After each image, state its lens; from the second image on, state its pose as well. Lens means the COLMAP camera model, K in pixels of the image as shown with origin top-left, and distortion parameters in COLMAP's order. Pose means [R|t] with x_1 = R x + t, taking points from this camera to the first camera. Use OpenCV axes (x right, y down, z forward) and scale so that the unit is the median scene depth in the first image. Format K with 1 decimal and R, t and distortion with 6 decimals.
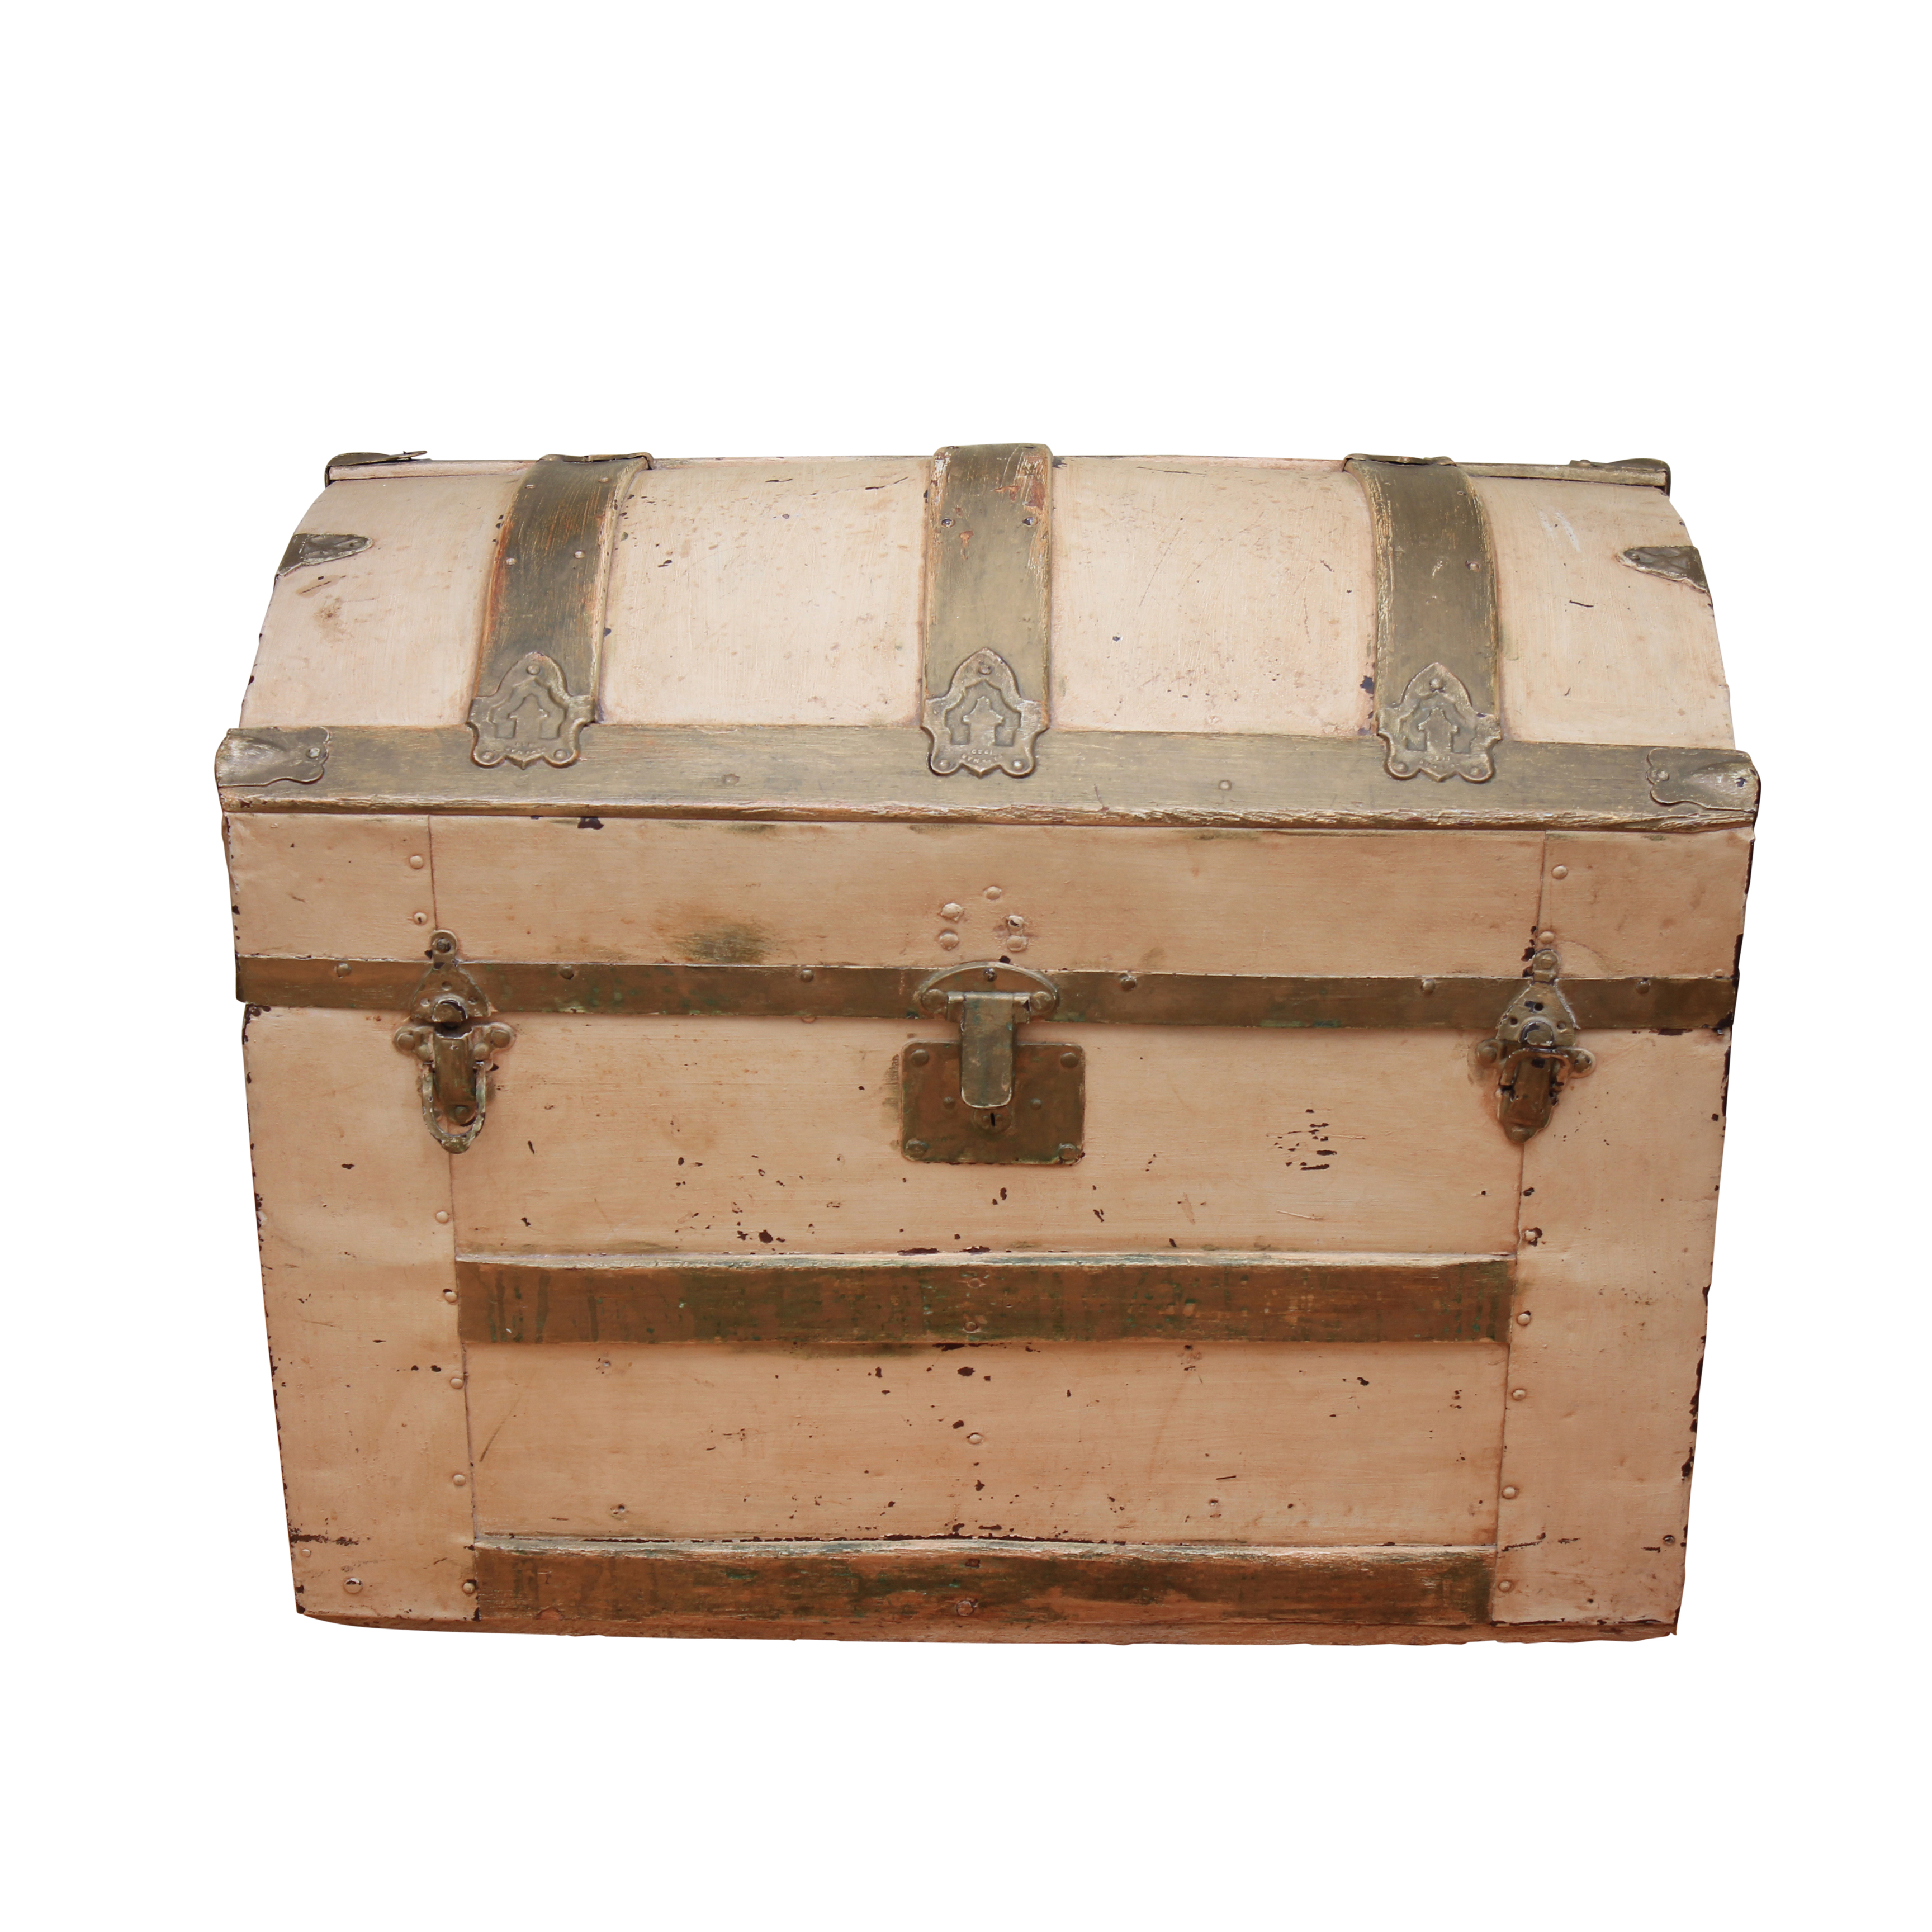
lens RADIAL K [[4591.1, 0, 970.6], [0, 4591.1, 1035.1], [0, 0, 1]] dist [0.079938, 0.000000]
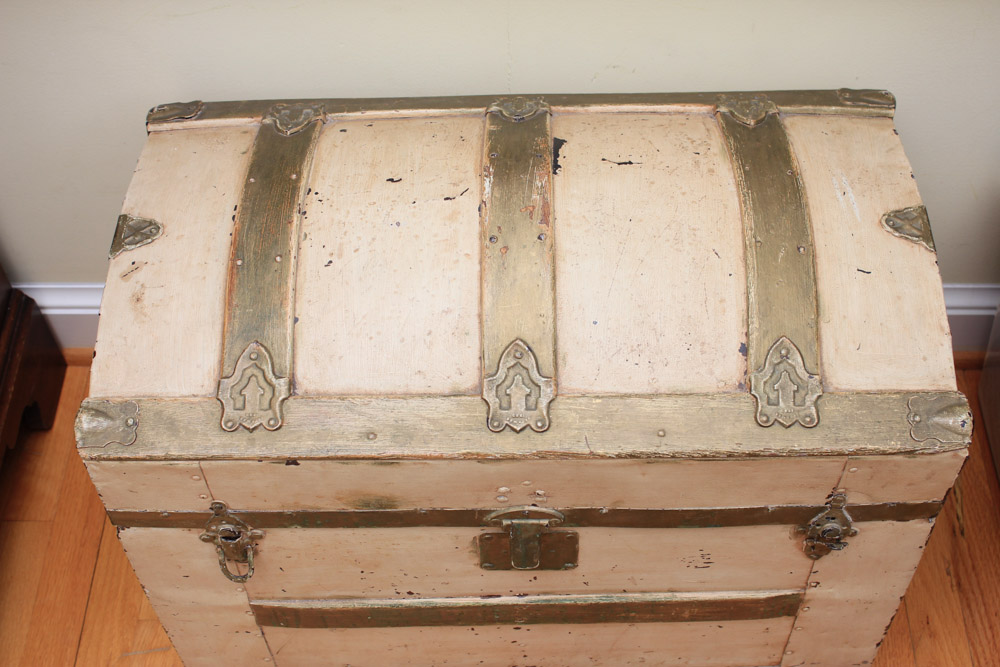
lens RADIAL K [[1380.4, 0, 499.8], [0, 1380.4, 328.6], [0, 0, 1]] dist [-0.038650, 0.000000]
pose [[0.999470, -0.029776, -0.013189, 0.003267], [0.032562, 0.919587, 0.391534, -0.287482], [0.000470, -0.391756, 0.920069, 0.534529]]
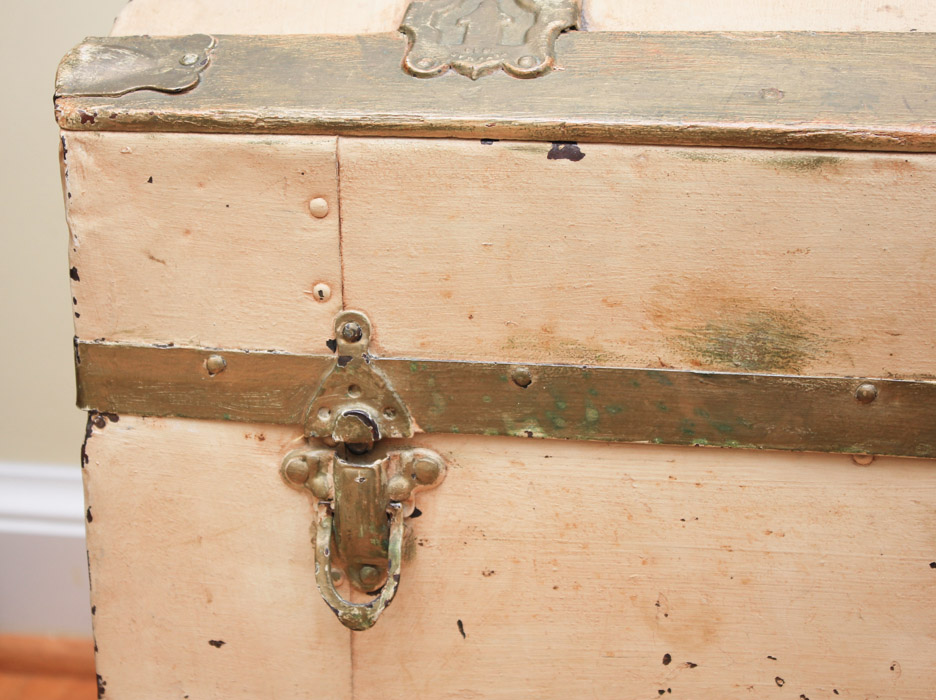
lens RADIAL K [[2067.3, 0, 417.4], [0, 2067.3, 351.1], [0, 0, 1]] dist [0.055181, 0.000000]
pose [[0.990382, 0.031088, -0.134820, -0.060818], [-0.051457, 0.987294, -0.150339, 0.031264], [0.128433, 0.155831, 0.979399, 0.683762]]
